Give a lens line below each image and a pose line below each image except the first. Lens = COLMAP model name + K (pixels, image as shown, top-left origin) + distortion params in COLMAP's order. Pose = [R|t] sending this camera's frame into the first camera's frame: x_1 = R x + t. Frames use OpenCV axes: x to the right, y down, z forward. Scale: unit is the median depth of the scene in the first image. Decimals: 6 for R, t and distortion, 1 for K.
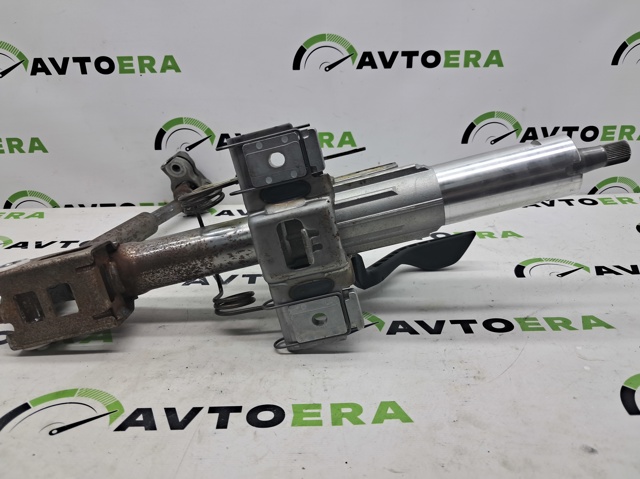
lens RADIAL K [[510.4, 0, 322.9], [0, 510.4, 239.8], [0, 0, 1]] dist [-0.009230, -0.006256]
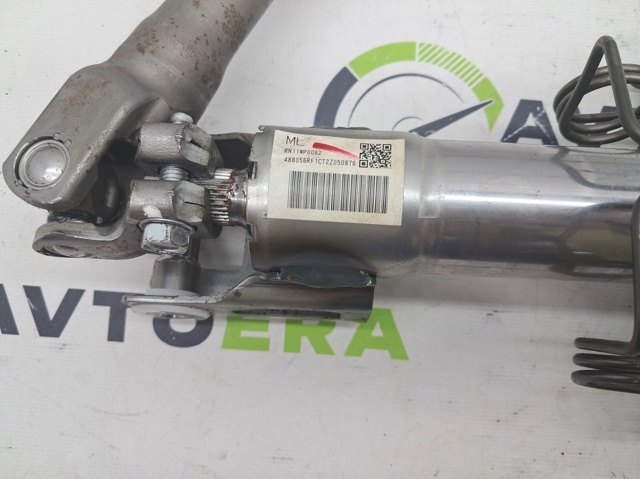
lens RADIAL K [[520.4, 0, 323.1], [0, 520.4, 239.1], [0, 0, 1]] dist [0.000948, -0.084011]
pose [[0.994728, 0.100341, 0.021162, -0.336463], [-0.064967, 0.456960, 0.887111, -0.205426], [0.079344, -0.883809, 0.461070, 0.550949]]
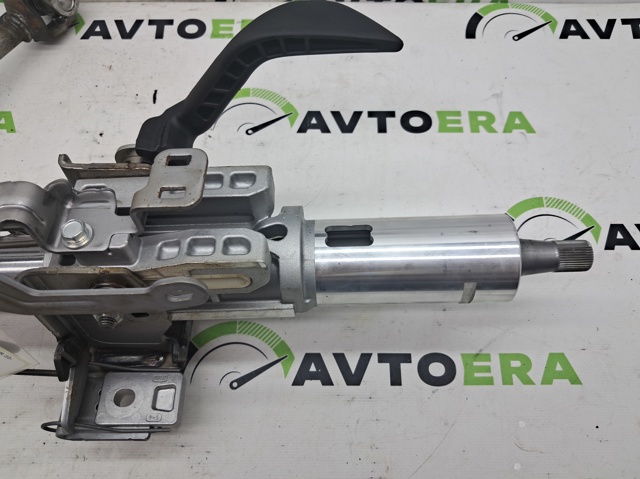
lens RADIAL K [[518.1, 0, 322.9], [0, 518.1, 237.6], [0, 0, 1]] dist [-0.012325, -0.013505]
pose [[0.999339, 0.035147, 0.009318, 0.103138], [-0.031539, 0.710351, 0.703141, -0.356981], [0.018094, -0.702970, 0.710989, 0.383721]]
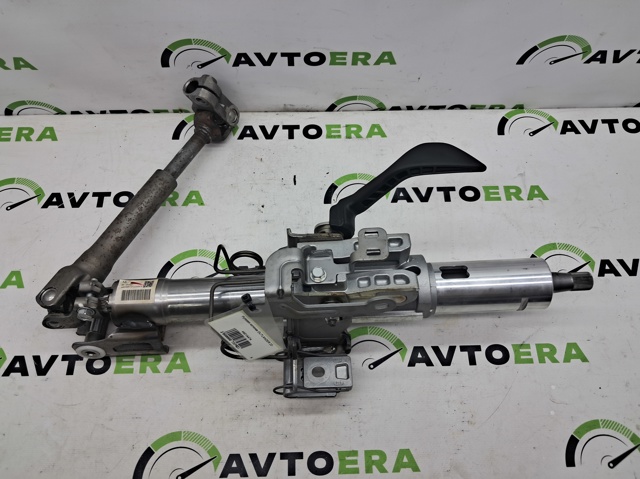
lens RADIAL K [[510.4, 0, 322.9], [0, 510.4, 239.8], [0, 0, 1]] dist [-0.009230, -0.006256]
pose [[0.999505, 0.017301, 0.026269, -0.080517], [-0.030371, 0.748129, 0.662858, -0.573326], [-0.008185, -0.663328, 0.748284, 0.172606]]
